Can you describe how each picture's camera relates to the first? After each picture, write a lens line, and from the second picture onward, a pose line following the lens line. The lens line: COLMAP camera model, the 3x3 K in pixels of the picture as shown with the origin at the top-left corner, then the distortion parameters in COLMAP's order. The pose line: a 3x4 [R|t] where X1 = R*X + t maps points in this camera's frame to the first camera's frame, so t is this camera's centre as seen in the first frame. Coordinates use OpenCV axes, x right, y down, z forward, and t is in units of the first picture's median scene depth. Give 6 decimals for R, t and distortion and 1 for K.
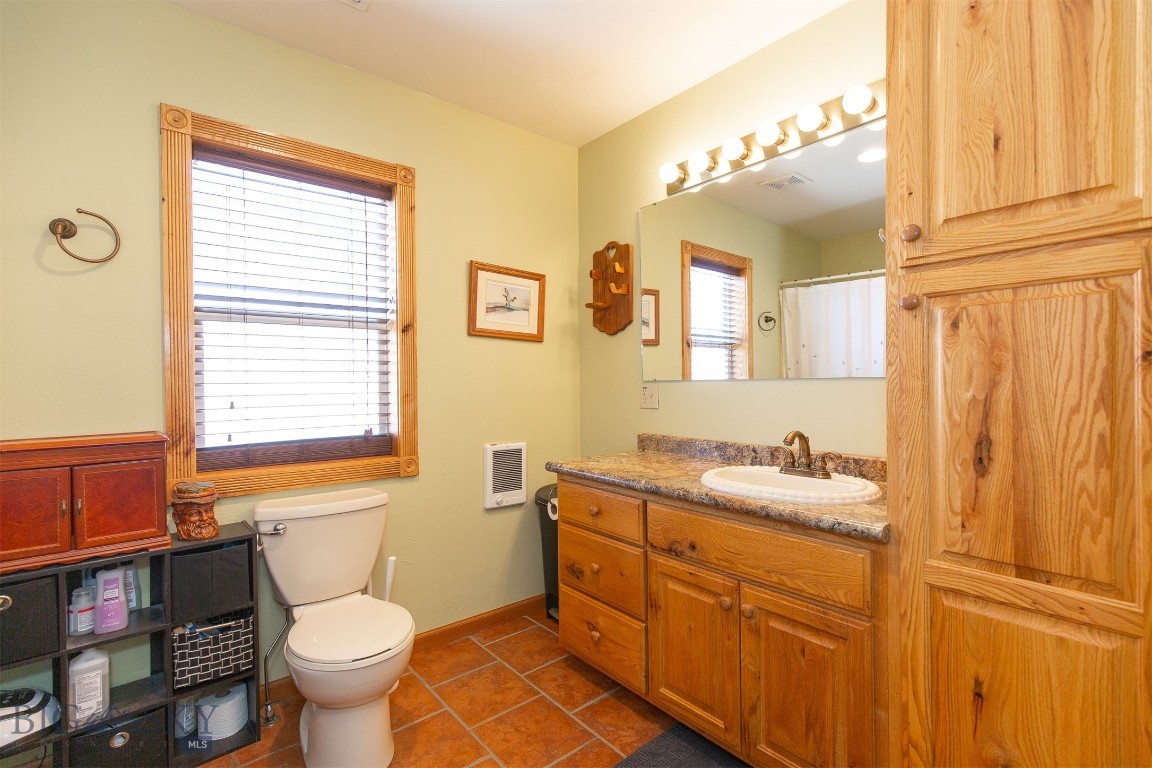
lens RADIAL K [[522.7, 0, 585.4], [0, 522.7, 383.6], [0, 0, 1]] dist [0.008799, -0.002013]
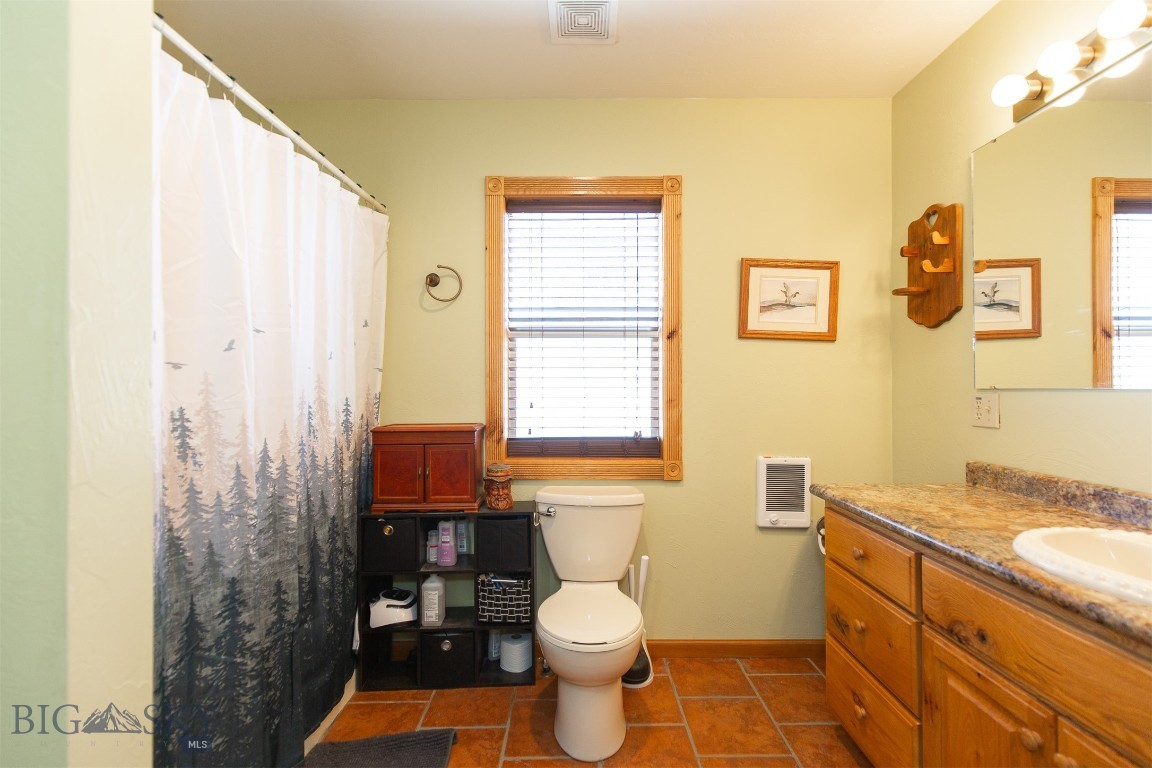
lens RADIAL K [[522.7, 0, 579.0], [0, 522.7, 384.1], [0, 0, 1]] dist [0.008799, -0.002013]
pose [[0.773110, 0.005138, -0.634251, 0.188037], [-0.008711, 0.999959, -0.002518, -0.006331], [0.634212, 0.007472, 0.773123, 0.114899]]
